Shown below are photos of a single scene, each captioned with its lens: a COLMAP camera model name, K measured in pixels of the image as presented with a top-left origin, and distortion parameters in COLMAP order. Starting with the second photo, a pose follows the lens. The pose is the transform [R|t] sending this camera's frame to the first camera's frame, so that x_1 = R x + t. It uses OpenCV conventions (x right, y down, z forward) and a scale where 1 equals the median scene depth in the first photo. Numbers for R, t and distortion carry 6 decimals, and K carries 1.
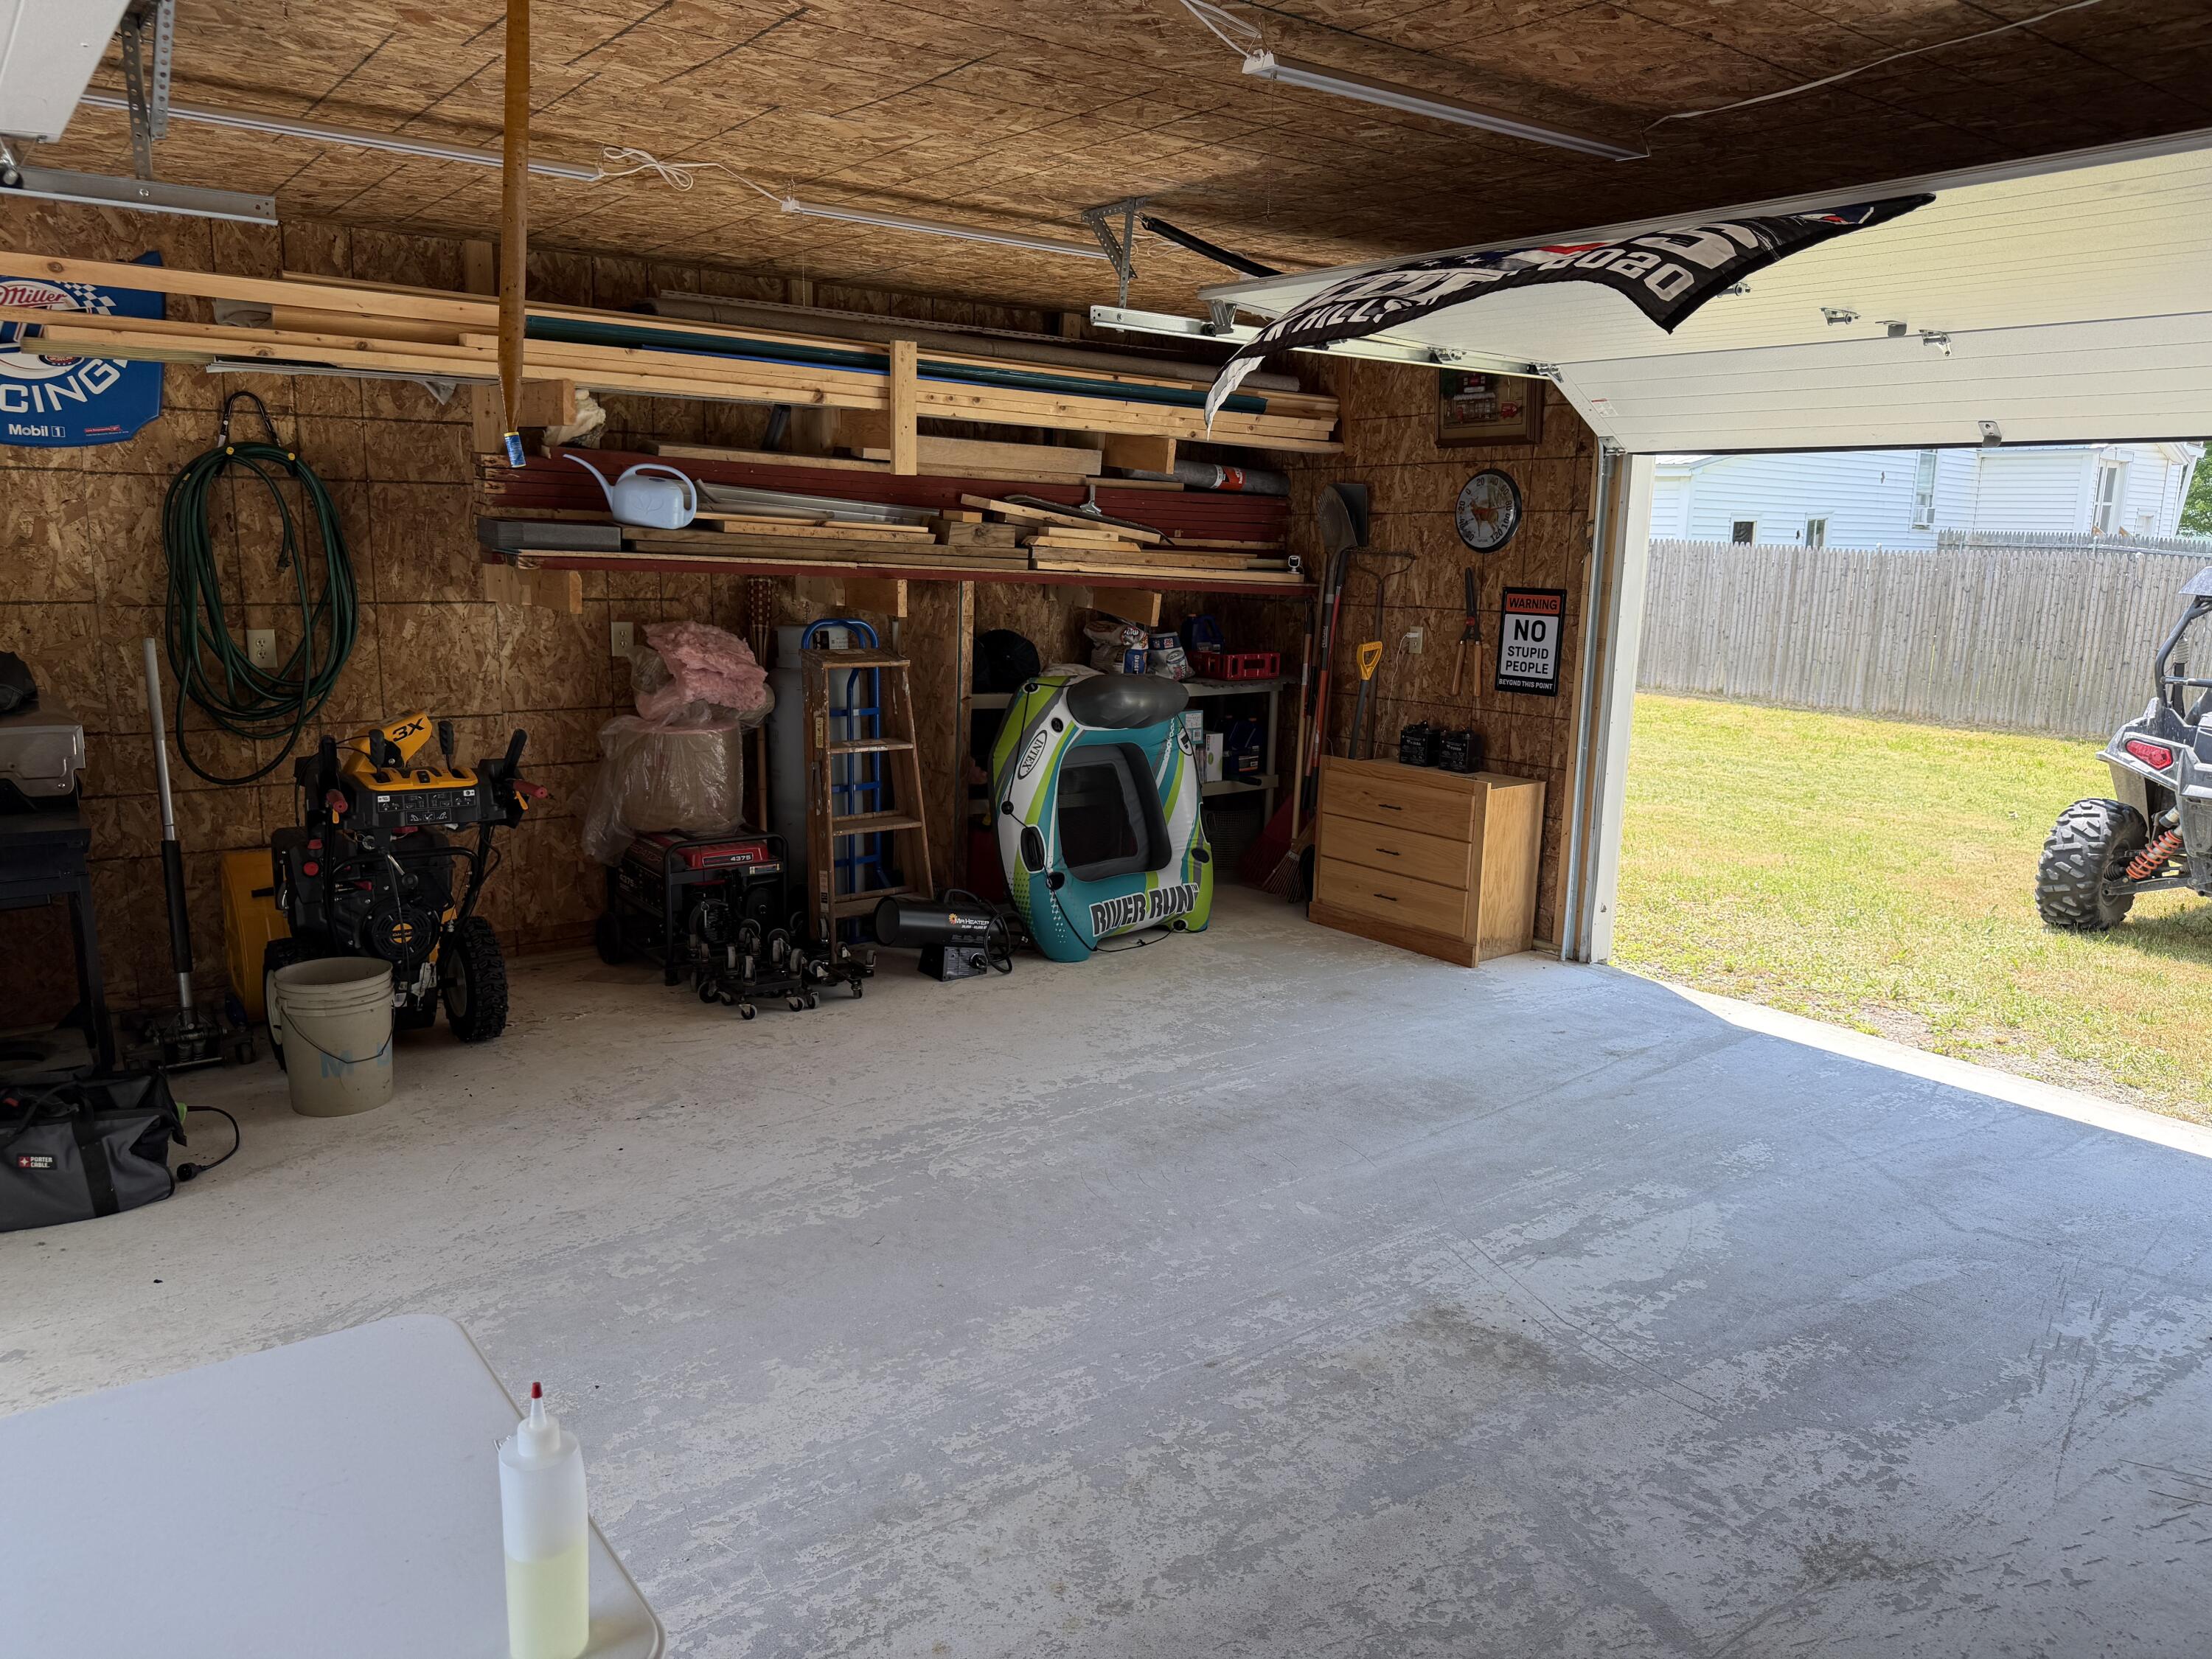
lens RADIAL K [[1546.4, 0, 1103.3], [0, 1546.4, 847.9], [0, 0, 1]] dist [0.052305, -0.071173]
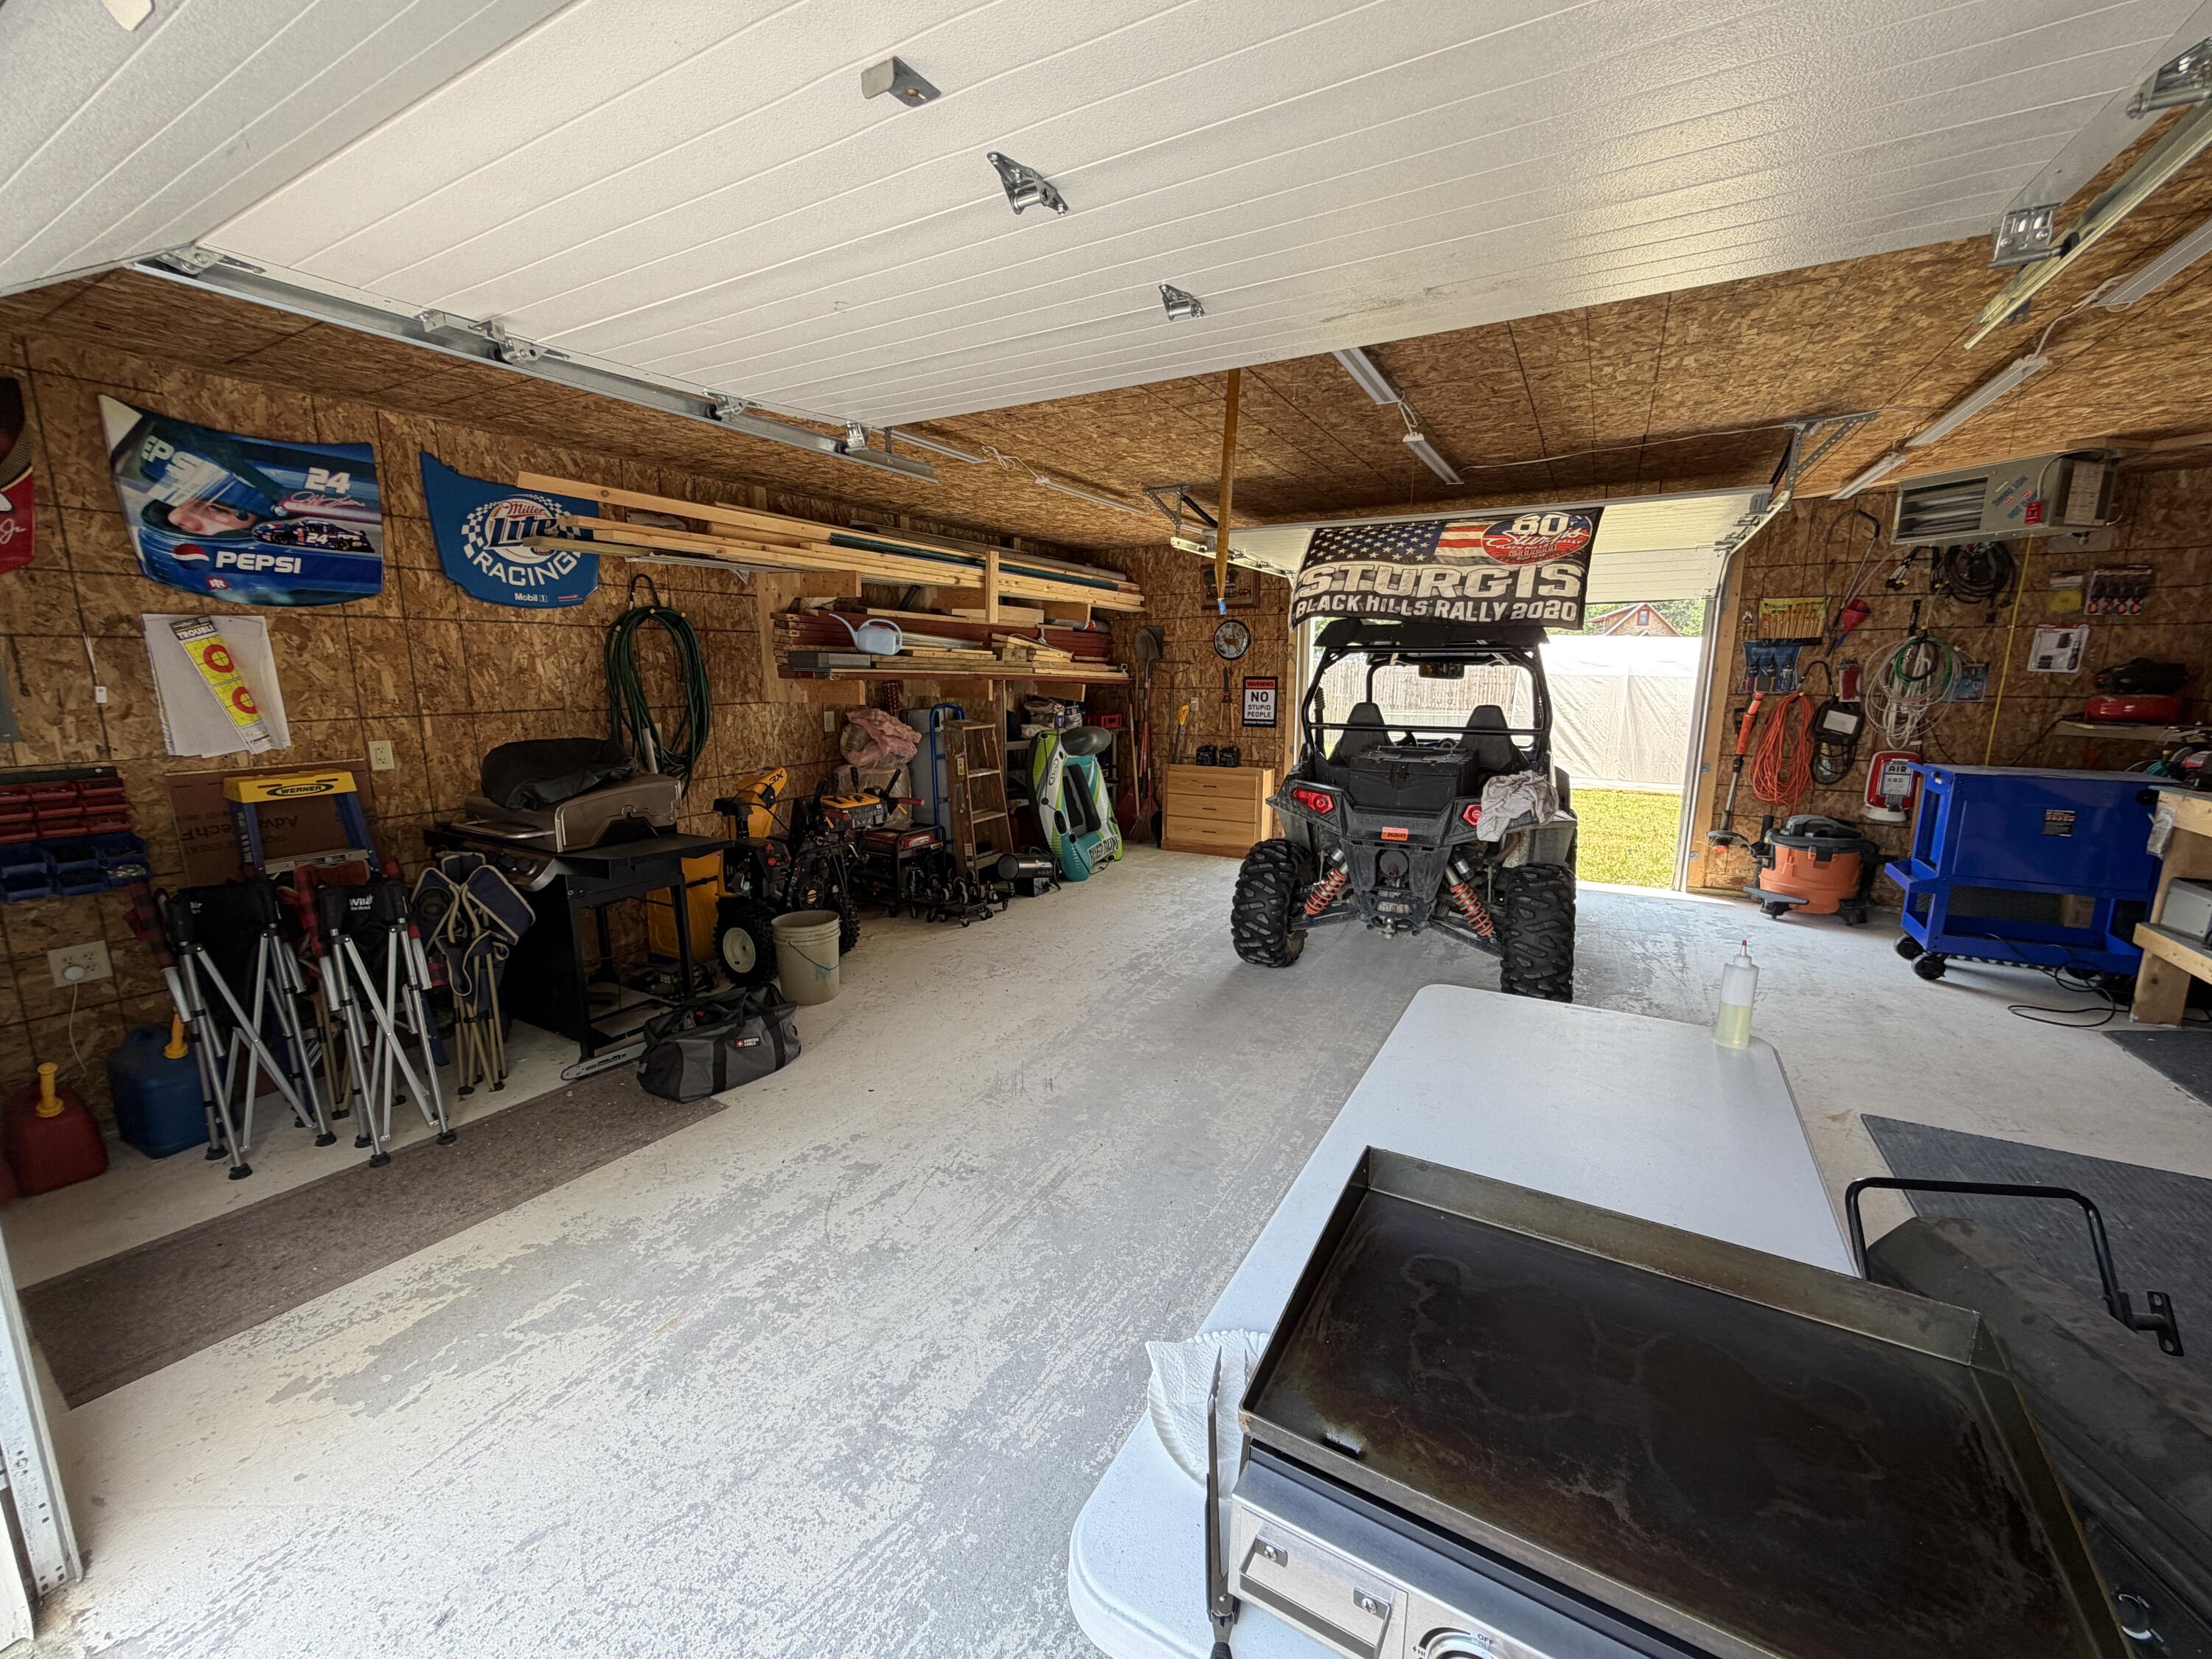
lens RADIAL K [[894.6, 0, 1099.2], [0, 894.6, 811.8], [0, 0, 1]] dist [-0.003539, 0.000469]
pose [[0.915673, -0.088332, 0.392096, -0.503886], [0.101776, 0.994715, -0.013589, 0.008992], [-0.388824, 0.052349, 0.919824, -0.008753]]
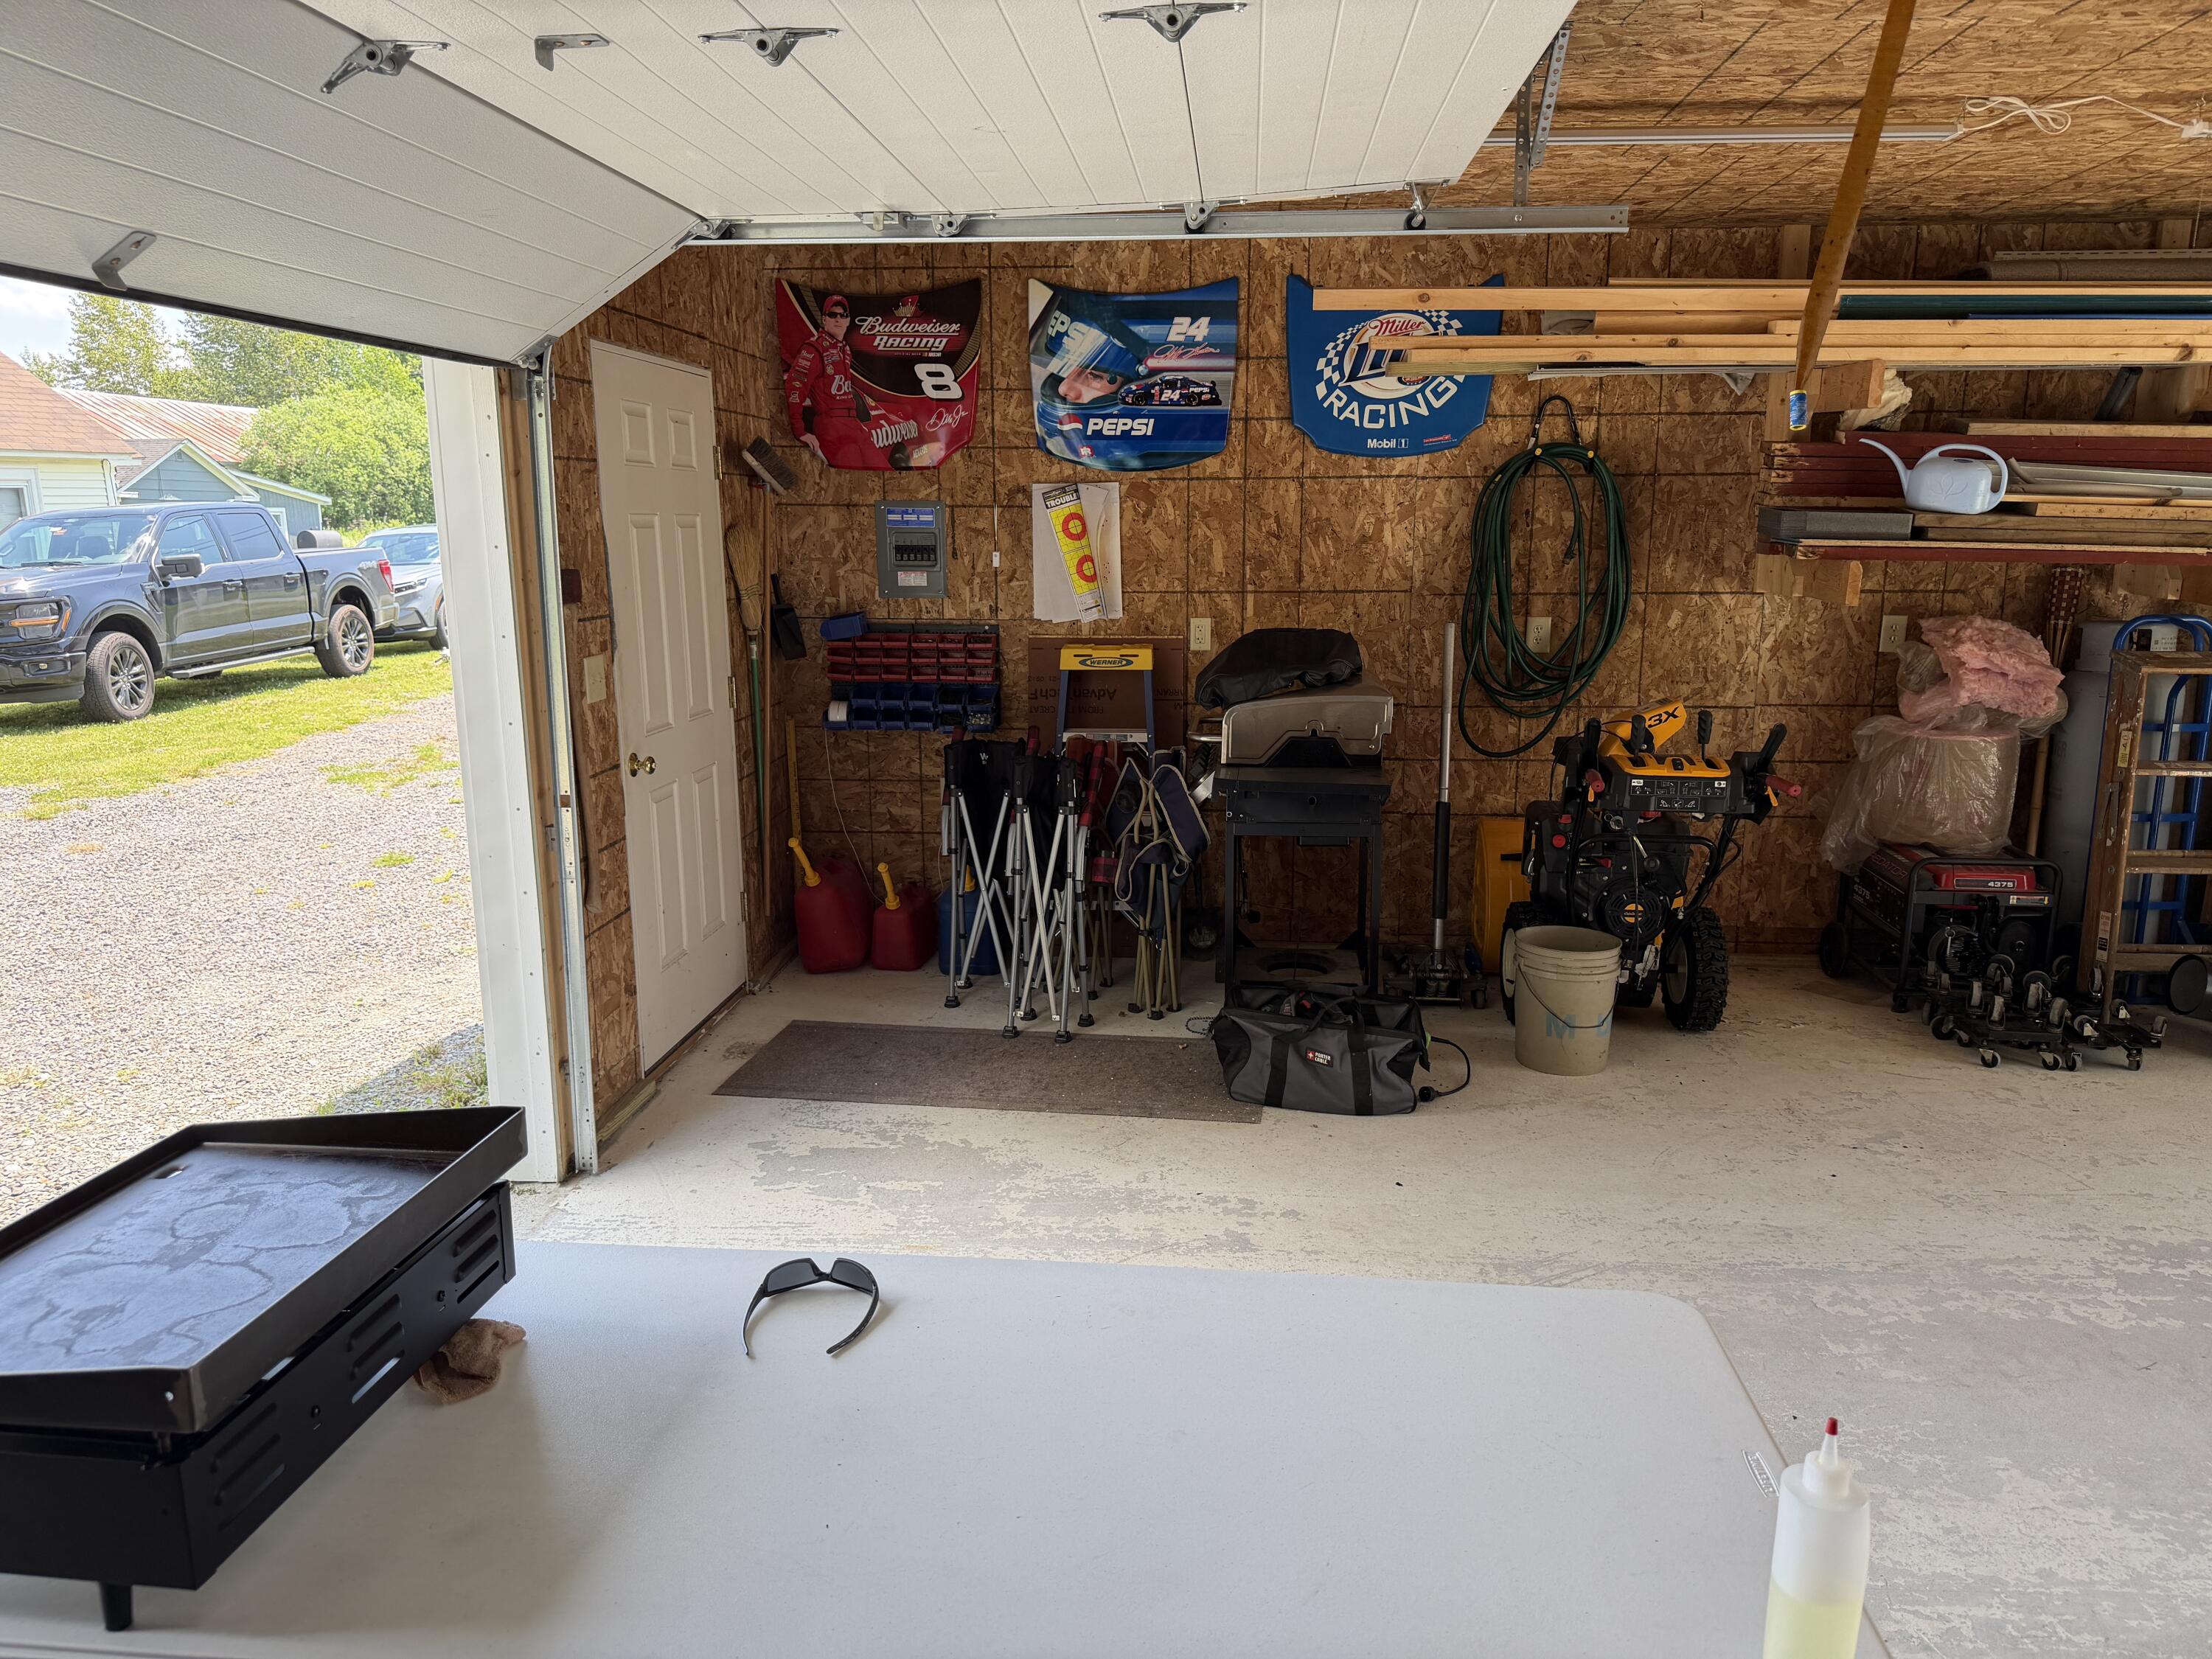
lens RADIAL K [[1546.4, 0, 1105.4], [0, 1546.4, 847.7], [0, 0, 1]] dist [0.052305, -0.071173]
pose [[0.740927, 0.119948, -0.660787, -0.030144], [-0.116225, 0.991976, 0.049746, 0.000860], [0.661452, 0.039941, 0.748923, -0.004501]]
